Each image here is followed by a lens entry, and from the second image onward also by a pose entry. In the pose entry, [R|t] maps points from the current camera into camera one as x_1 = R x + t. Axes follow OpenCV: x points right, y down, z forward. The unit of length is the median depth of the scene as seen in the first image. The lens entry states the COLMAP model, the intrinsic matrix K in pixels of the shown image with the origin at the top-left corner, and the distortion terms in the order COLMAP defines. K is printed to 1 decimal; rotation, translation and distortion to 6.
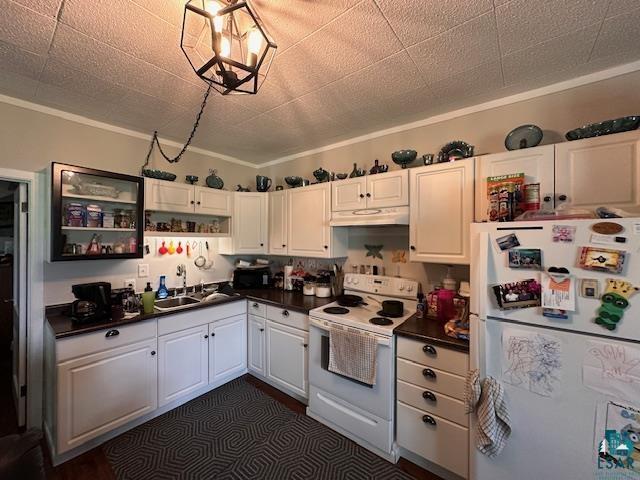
lens RADIAL K [[255.4, 0, 320.9], [0, 255.4, 239.5], [0, 0, 1]] dist [0.009208, -0.000519]
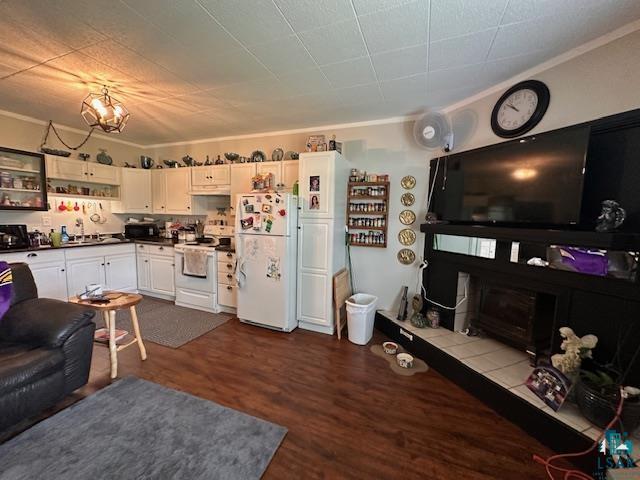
lens RADIAL K [[255.4, 0, 318.7], [0, 255.4, 238.0], [0, 0, 1]] dist [0.009208, -0.000519]
pose [[0.961773, -0.004144, 0.273817, 0.376658], [-0.020028, 0.996144, 0.085422, 0.066547], [-0.273115, -0.087641, 0.957981, -0.817635]]
